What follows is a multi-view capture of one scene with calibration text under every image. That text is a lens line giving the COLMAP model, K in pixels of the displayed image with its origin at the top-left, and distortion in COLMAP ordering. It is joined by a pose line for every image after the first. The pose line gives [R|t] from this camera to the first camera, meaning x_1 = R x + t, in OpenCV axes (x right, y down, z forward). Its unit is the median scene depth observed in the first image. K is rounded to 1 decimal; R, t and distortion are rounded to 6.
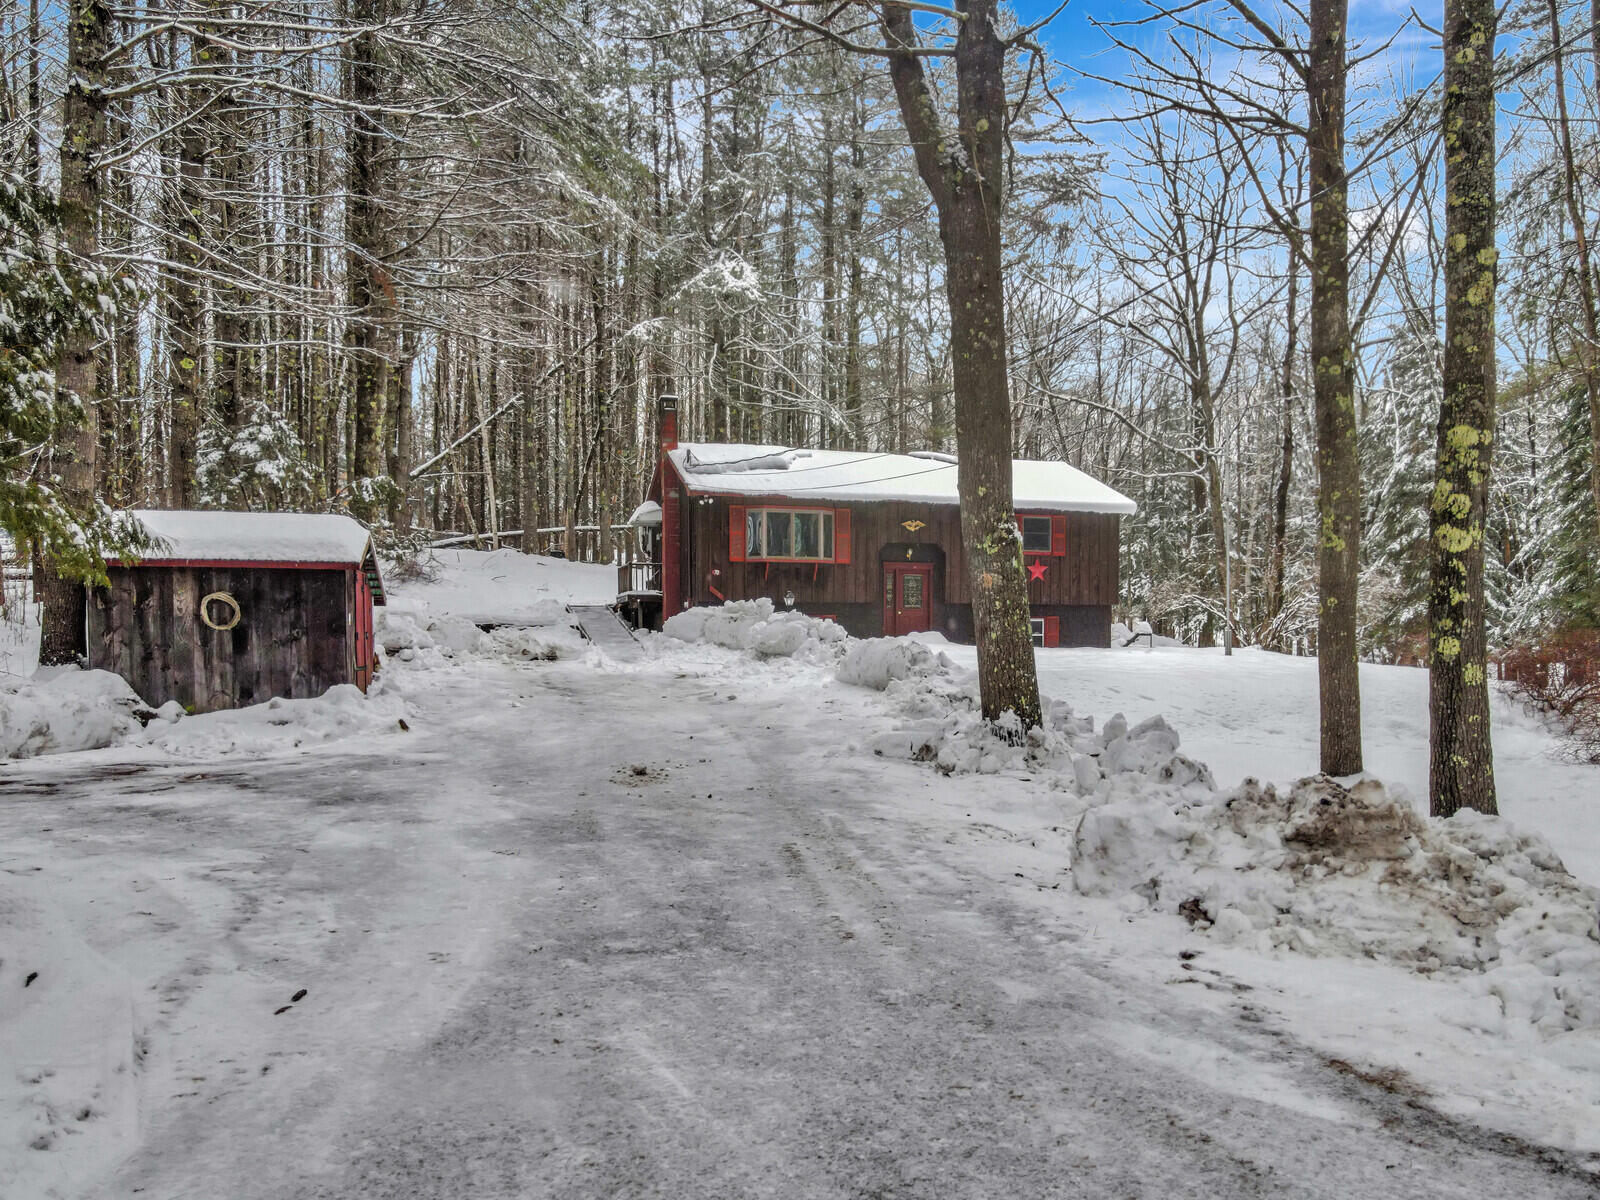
lens RADIAL K [[1228.4, 0, 812.0], [0, 1228.4, 685.2], [0, 0, 1]] dist [0.009446, 0.003204]
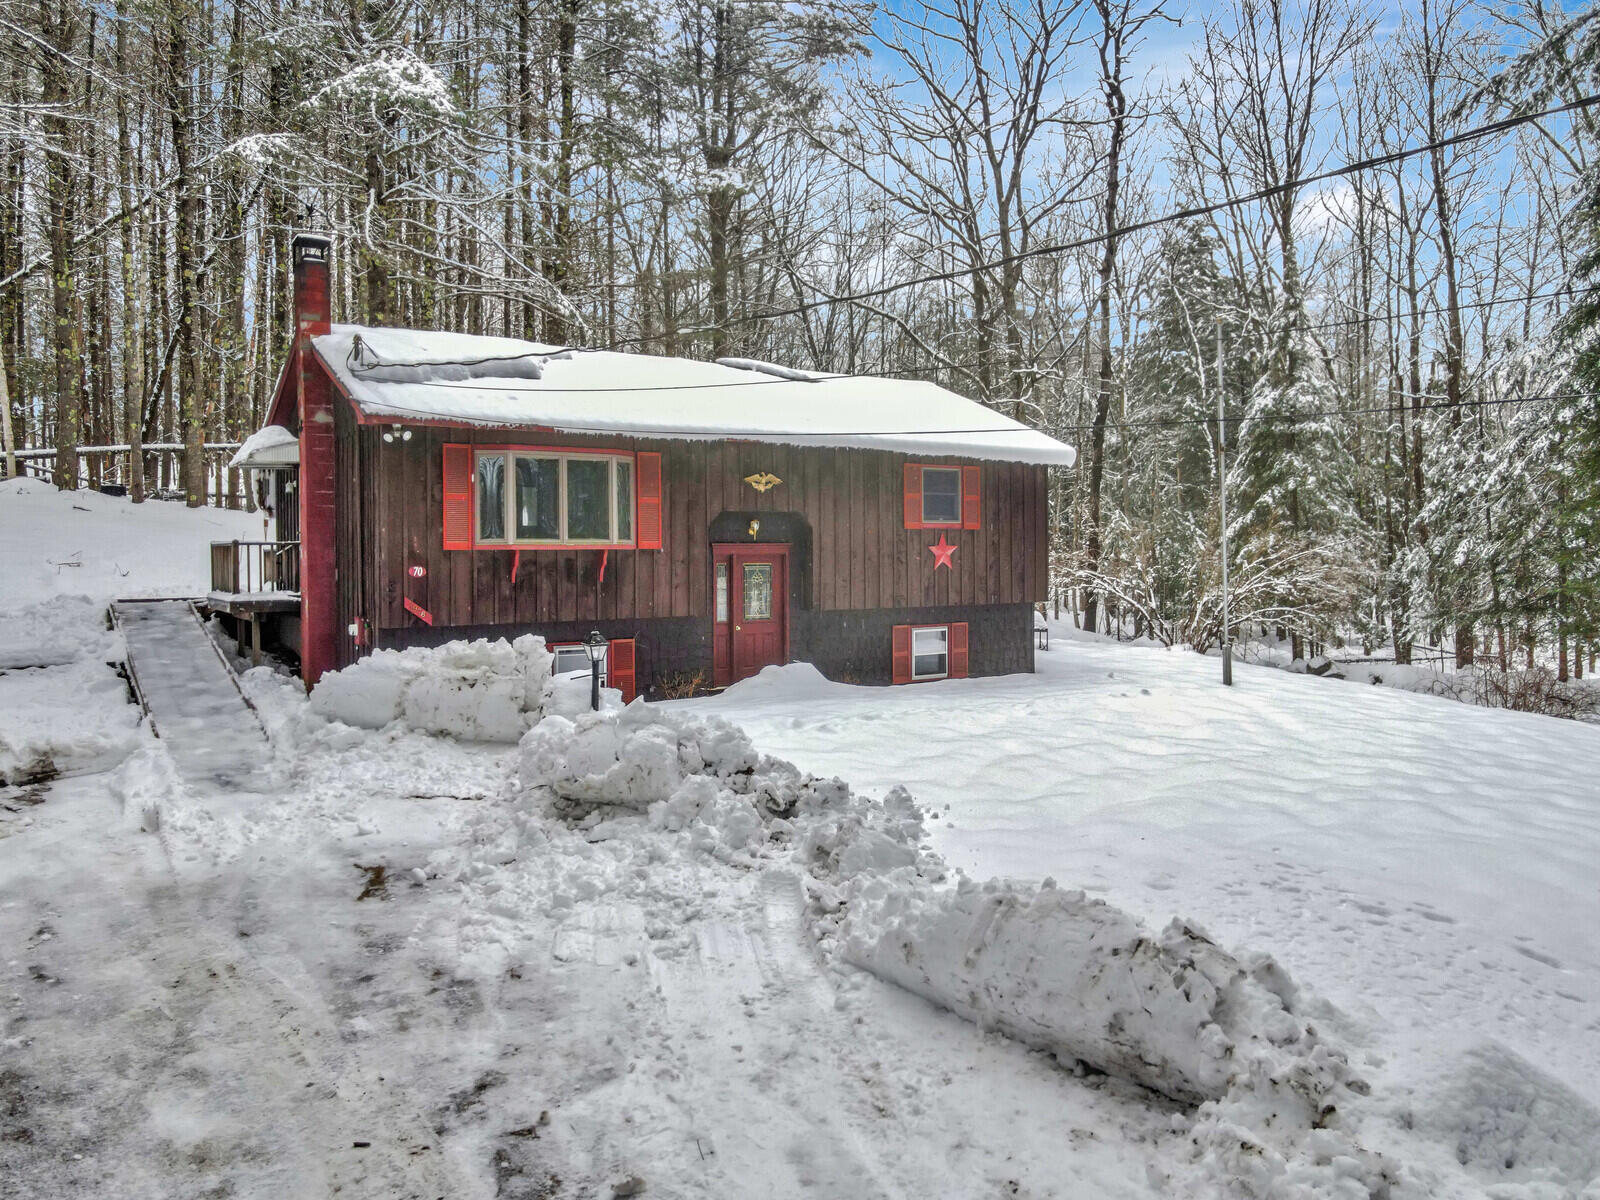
lens RADIAL K [[1189.5, 0, 805.7], [0, 1189.5, 556.8], [0, 0, 1]] dist [0.019839, -0.000810]
pose [[0.955712, -0.006855, 0.294223, -0.054857], [0.014800, 0.999583, -0.024785, -0.065788], [-0.293931, 0.028042, 0.955415, 0.371272]]
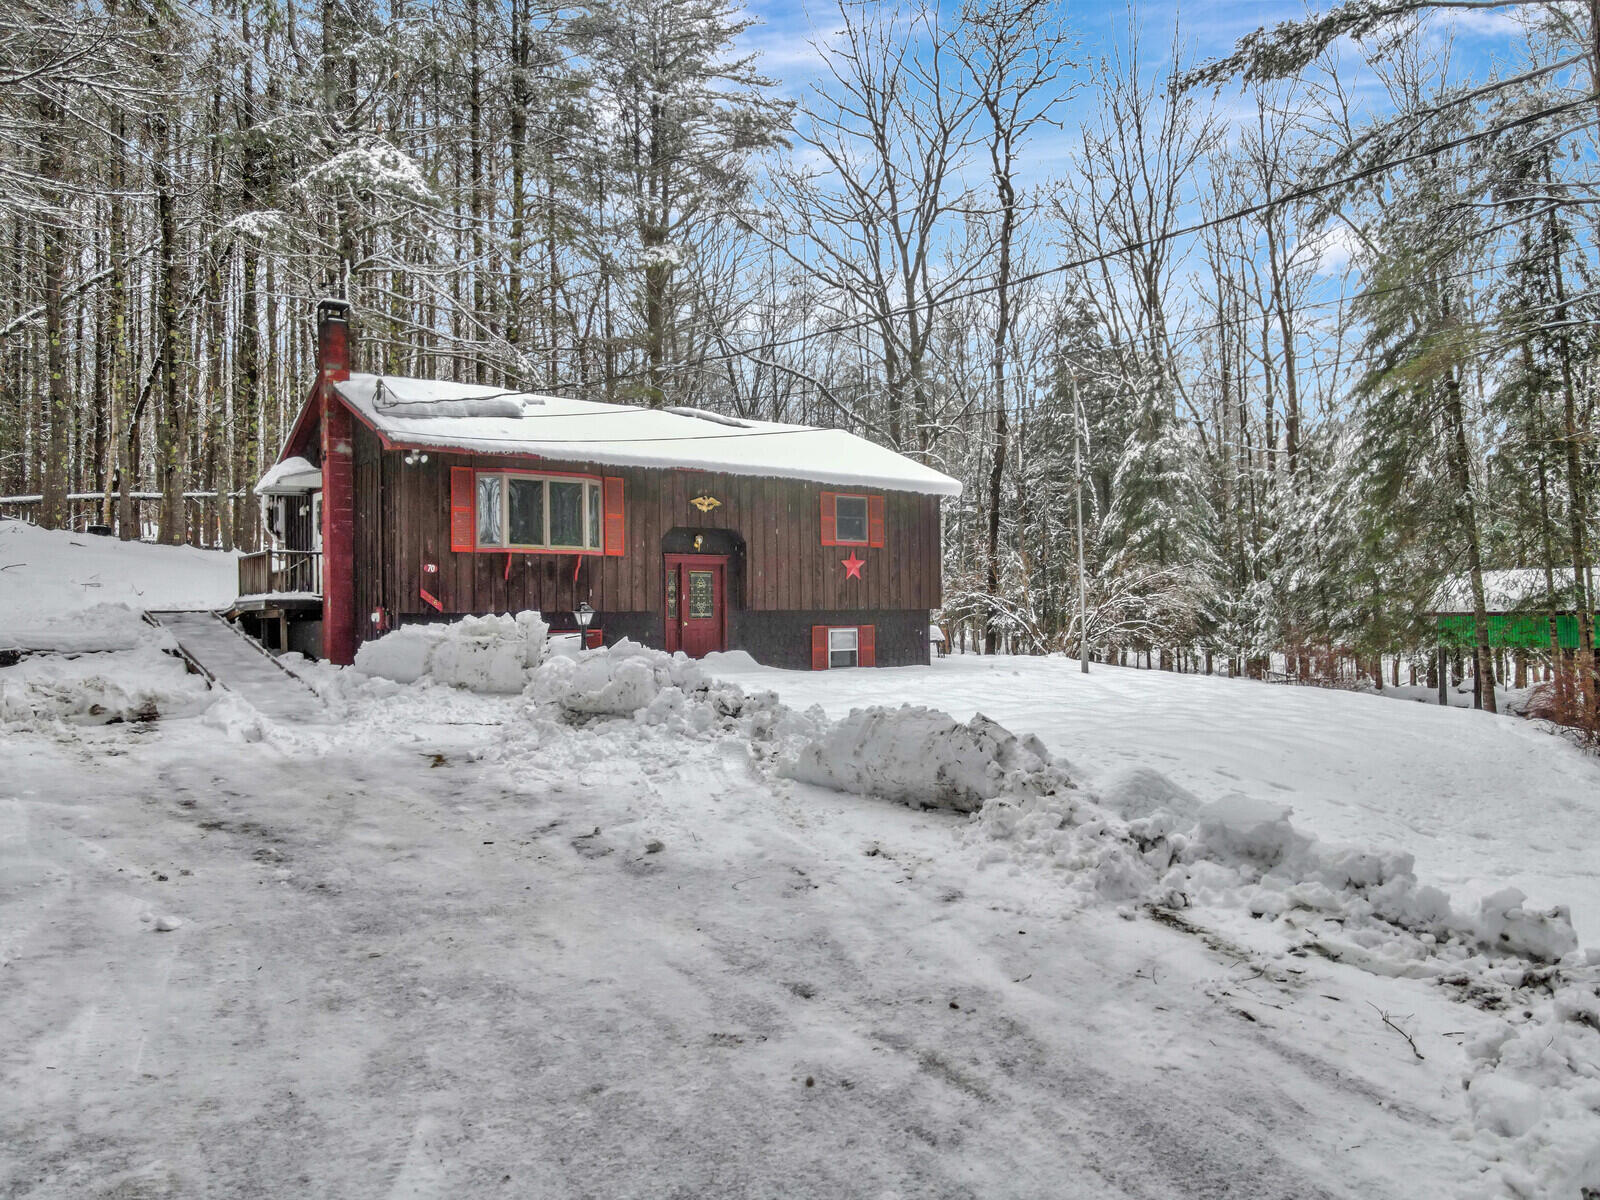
lens RADIAL K [[1179.9, 0, 807.8], [0, 1179.9, 597.3], [0, 0, 1]] dist [0.012418, 0.011303]
pose [[0.934229, -0.004029, 0.356652, -0.090573], [0.022303, 0.998639, -0.047138, -0.033810], [-0.355977, 0.051992, 0.933047, 0.275412]]
